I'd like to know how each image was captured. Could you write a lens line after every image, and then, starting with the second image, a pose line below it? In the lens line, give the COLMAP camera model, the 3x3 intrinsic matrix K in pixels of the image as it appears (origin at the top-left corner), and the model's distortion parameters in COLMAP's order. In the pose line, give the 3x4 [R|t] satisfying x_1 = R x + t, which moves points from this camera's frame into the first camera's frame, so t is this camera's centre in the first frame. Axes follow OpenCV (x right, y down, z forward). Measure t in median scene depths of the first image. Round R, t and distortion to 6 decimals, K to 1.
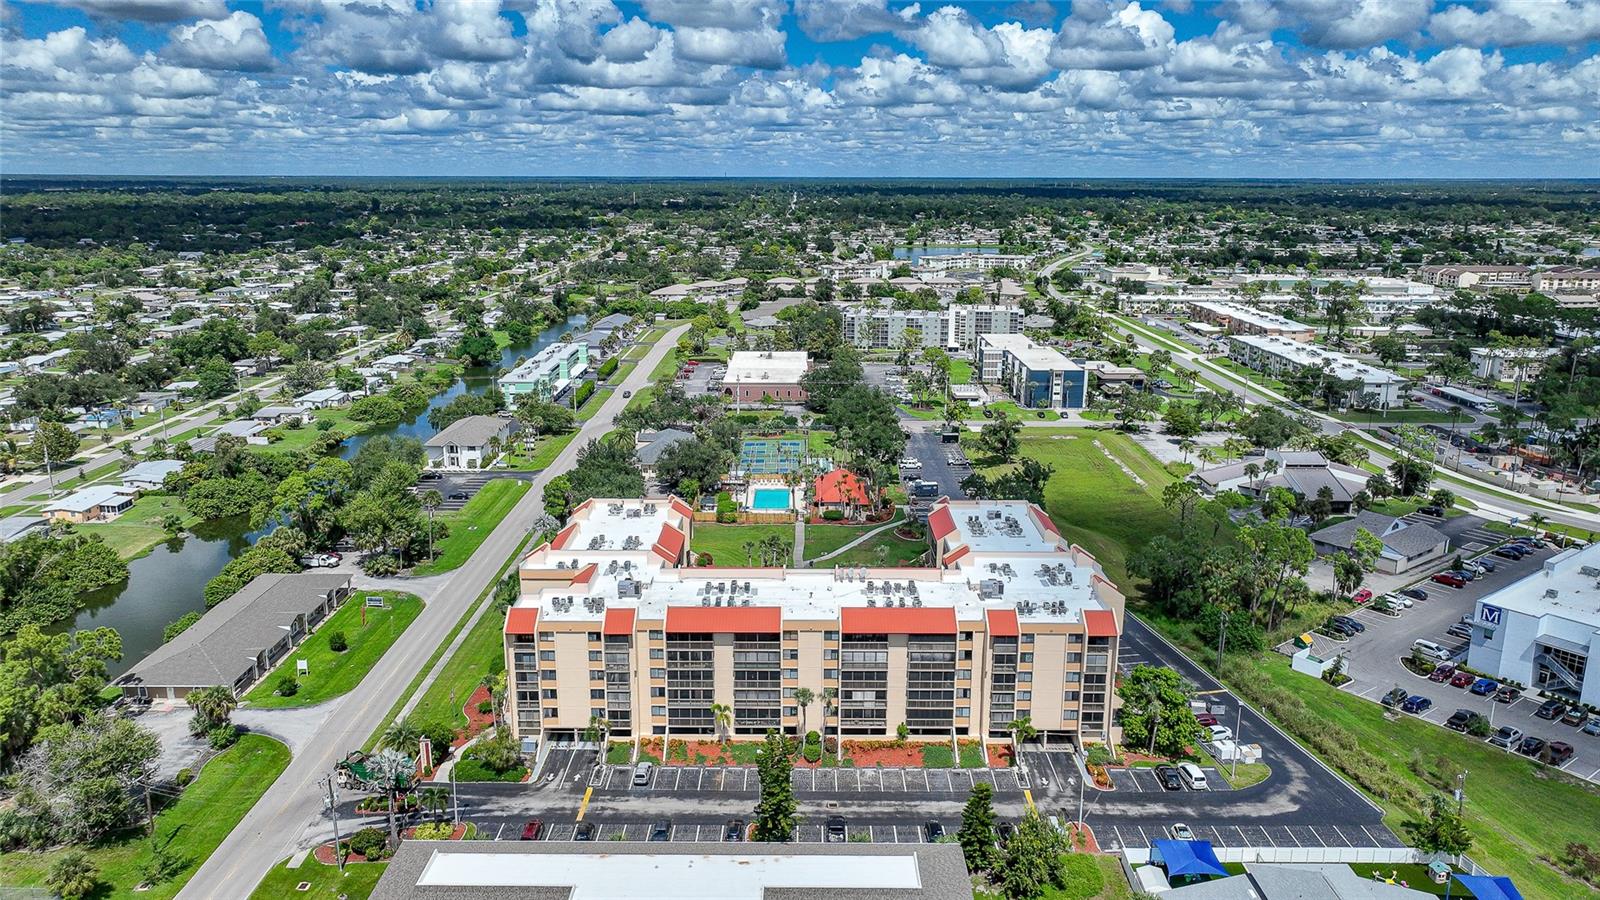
lens RADIAL K [[1112.3, 0, 798.4], [0, 1112.3, 486.3], [0, 0, 1]] dist [0.005718, 0.000699]
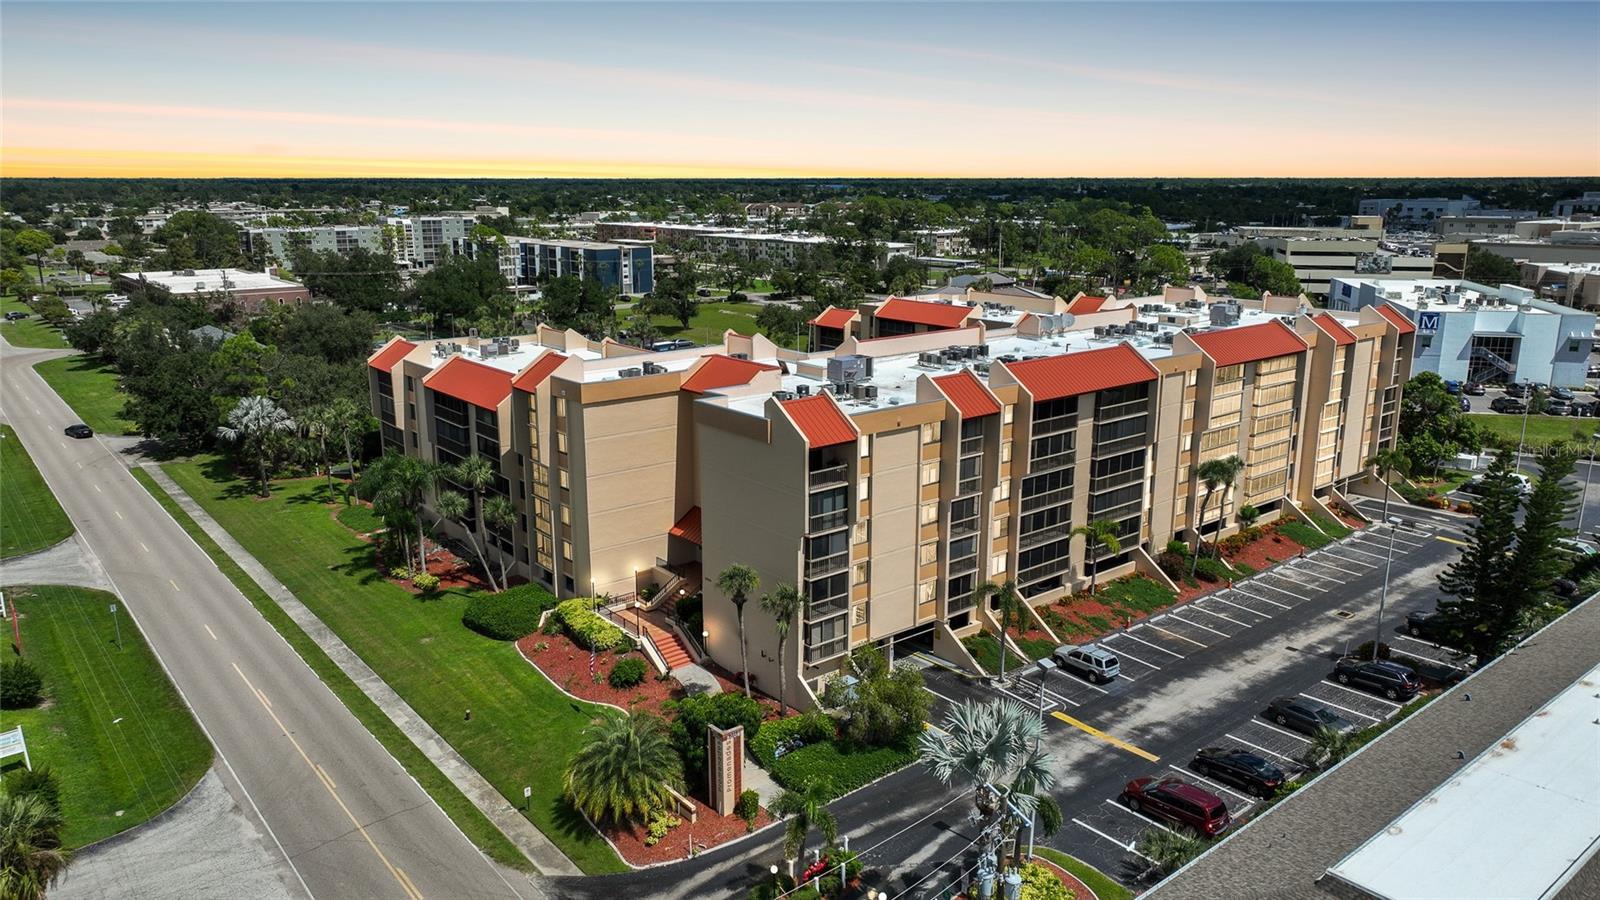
lens RADIAL K [[1112.3, 0, 798.4], [0, 1112.3, 486.3], [0, 0, 1]] dist [0.005718, 0.000699]
pose [[0.769169, -0.172514, 0.615319, -0.527881], [0.174878, 0.982940, 0.056979, 0.118244], [-0.614651, 0.063779, 0.786216, 0.640588]]
